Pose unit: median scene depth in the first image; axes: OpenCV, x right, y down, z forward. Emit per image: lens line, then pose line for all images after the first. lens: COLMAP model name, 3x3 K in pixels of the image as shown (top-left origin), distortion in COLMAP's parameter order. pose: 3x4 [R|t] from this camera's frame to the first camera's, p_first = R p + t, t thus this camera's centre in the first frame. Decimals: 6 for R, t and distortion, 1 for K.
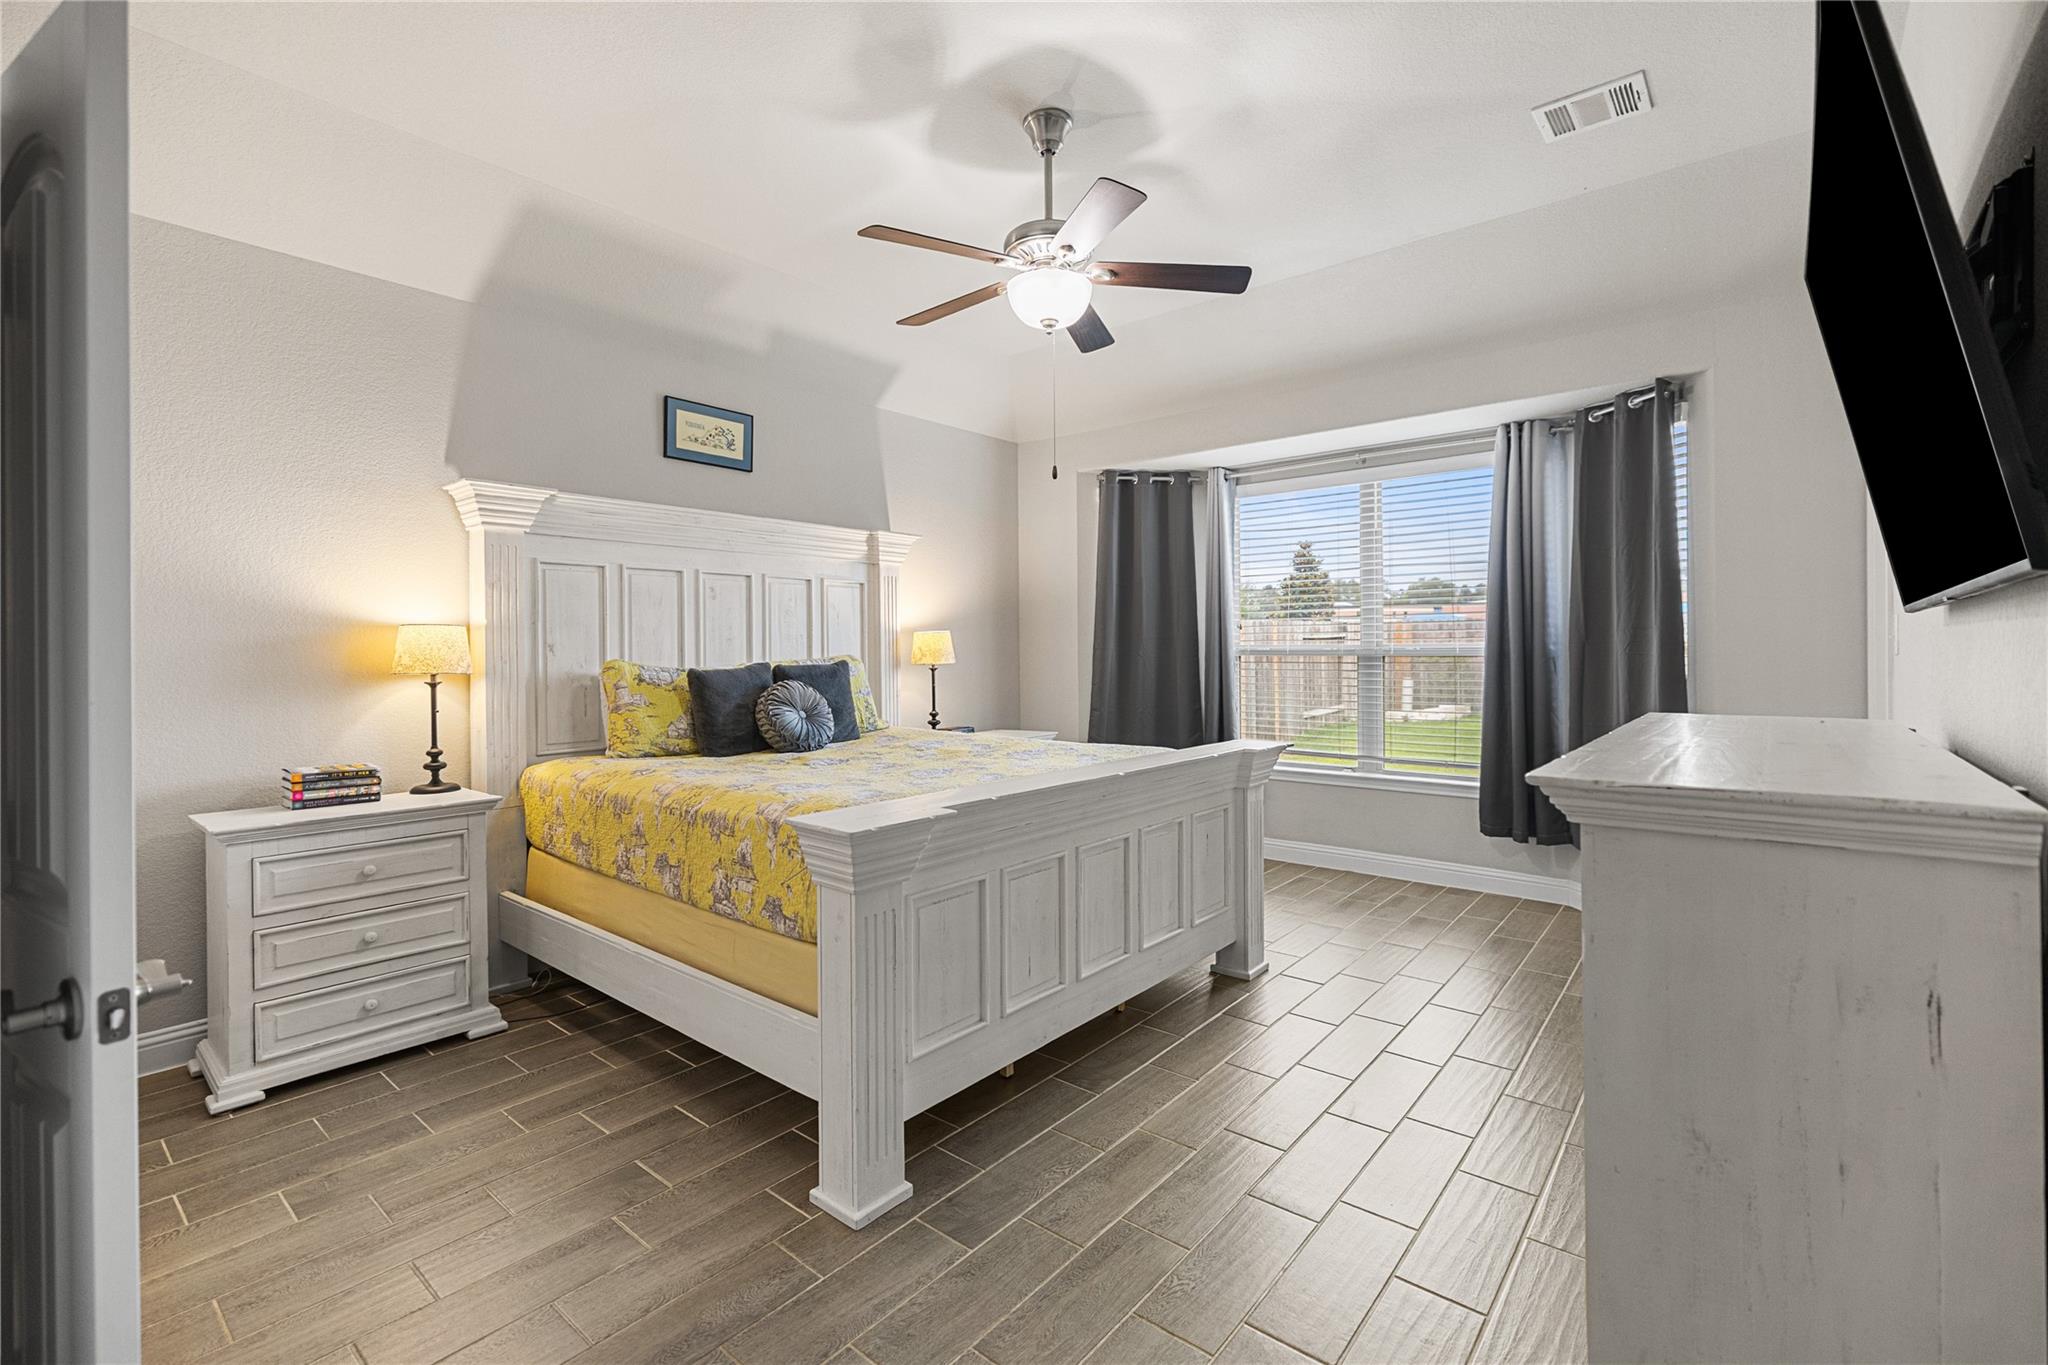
lens RADIAL K [[865.8, 0, 1017.0], [0, 865.8, 650.8], [0, 0, 1]] dist [-0.000687, 0.000118]
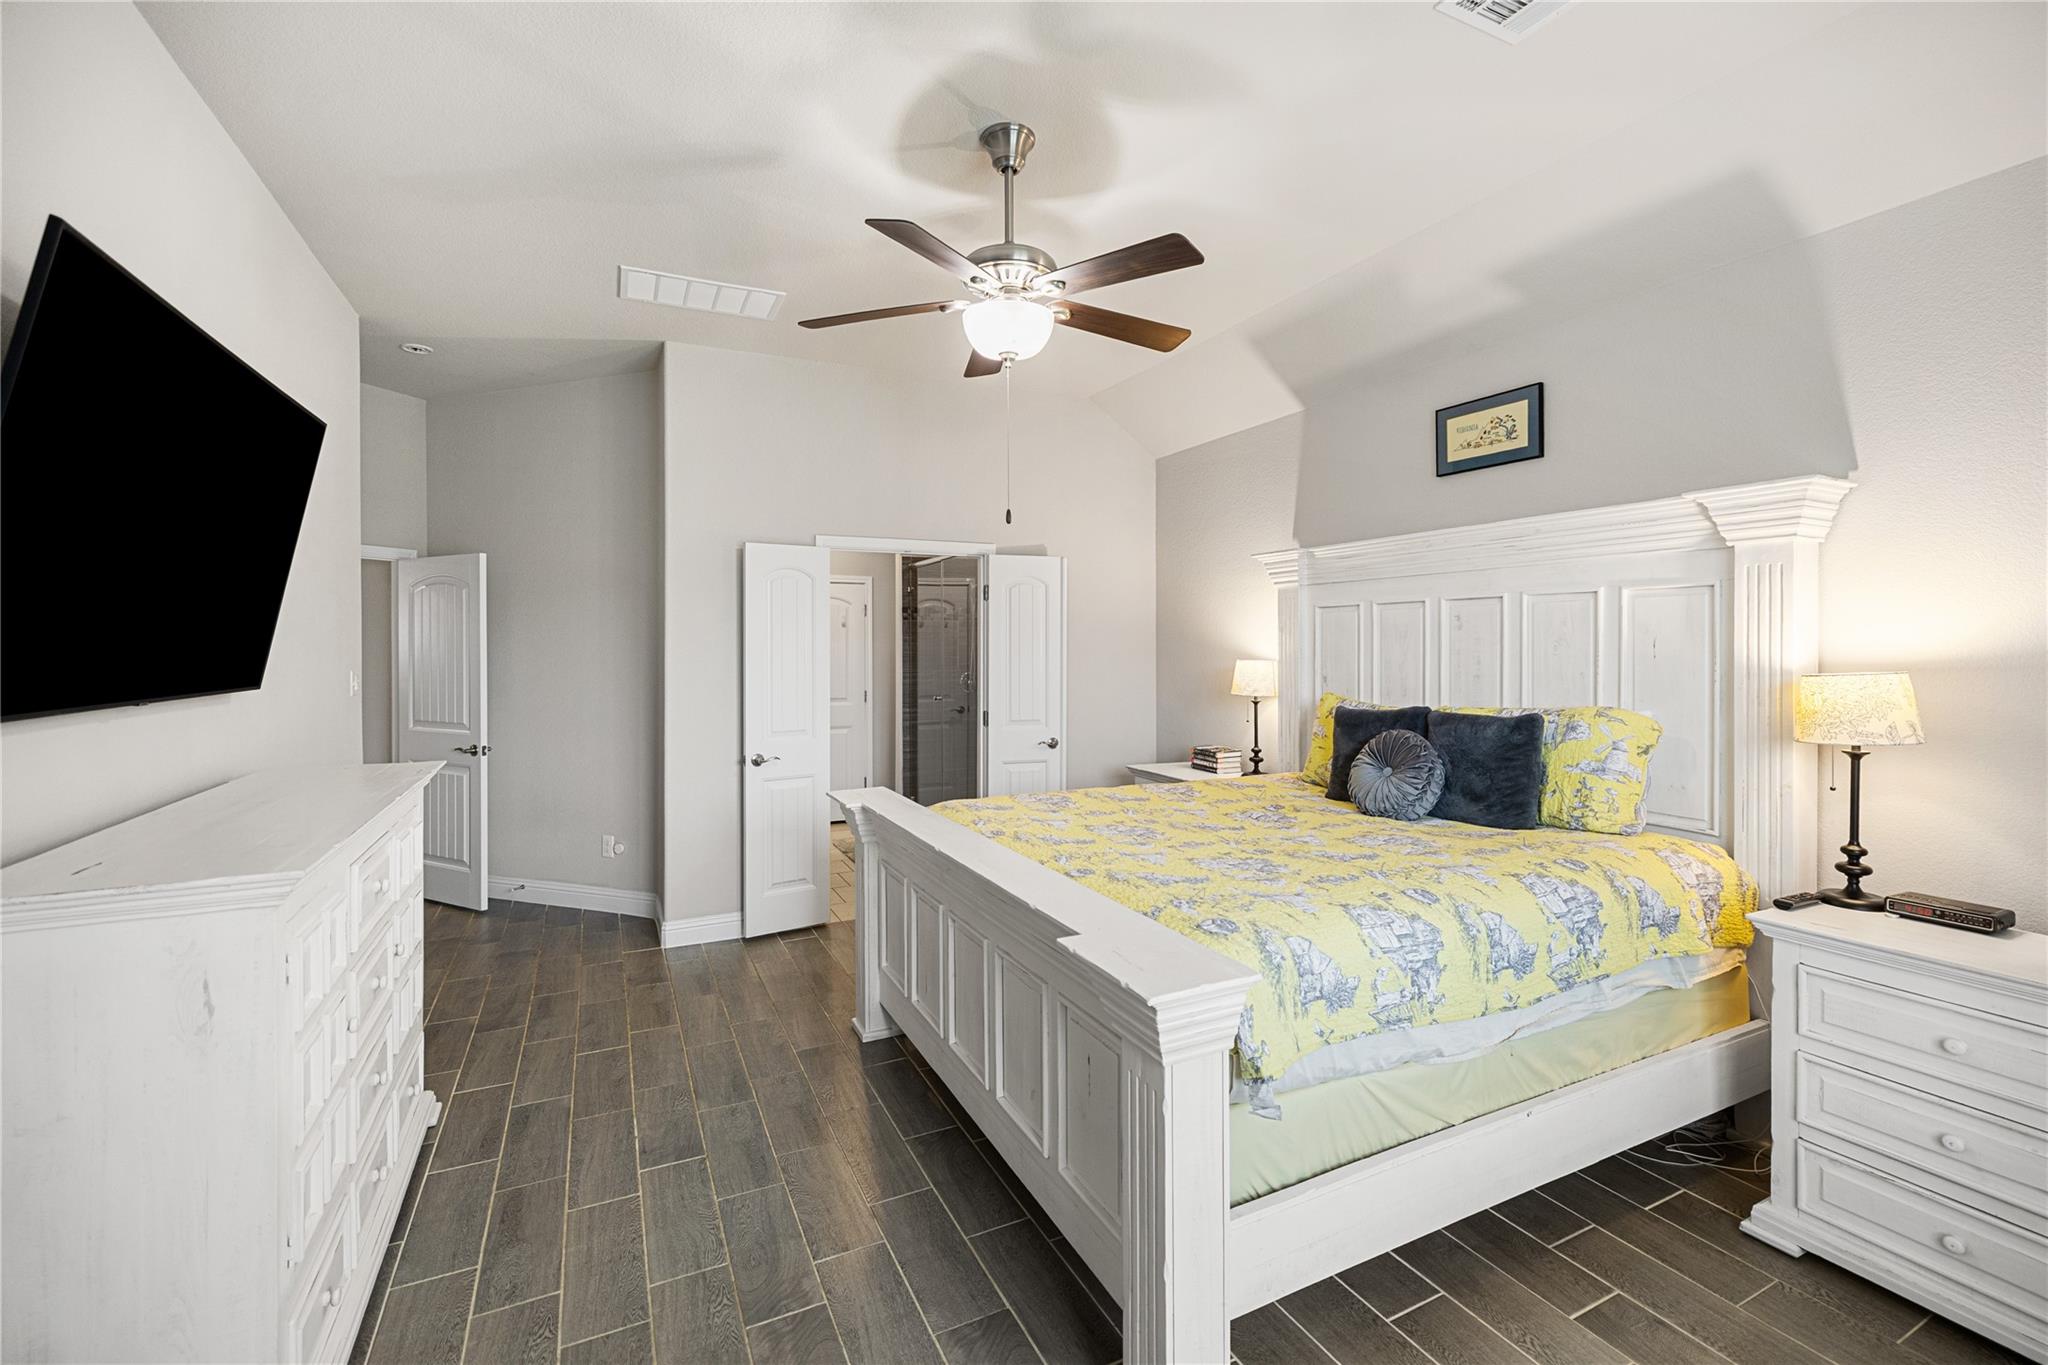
lens RADIAL K [[865.8, 0, 1037.9], [0, 865.8, 645.6], [0, 0, 1]] dist [-0.000687, 0.000118]
pose [[-0.373541, 0.005581, -0.927597, 0.601407], [-0.000764, 0.999980, 0.006323, -0.048310], [0.927613, 0.003070, -0.373529, 0.933763]]
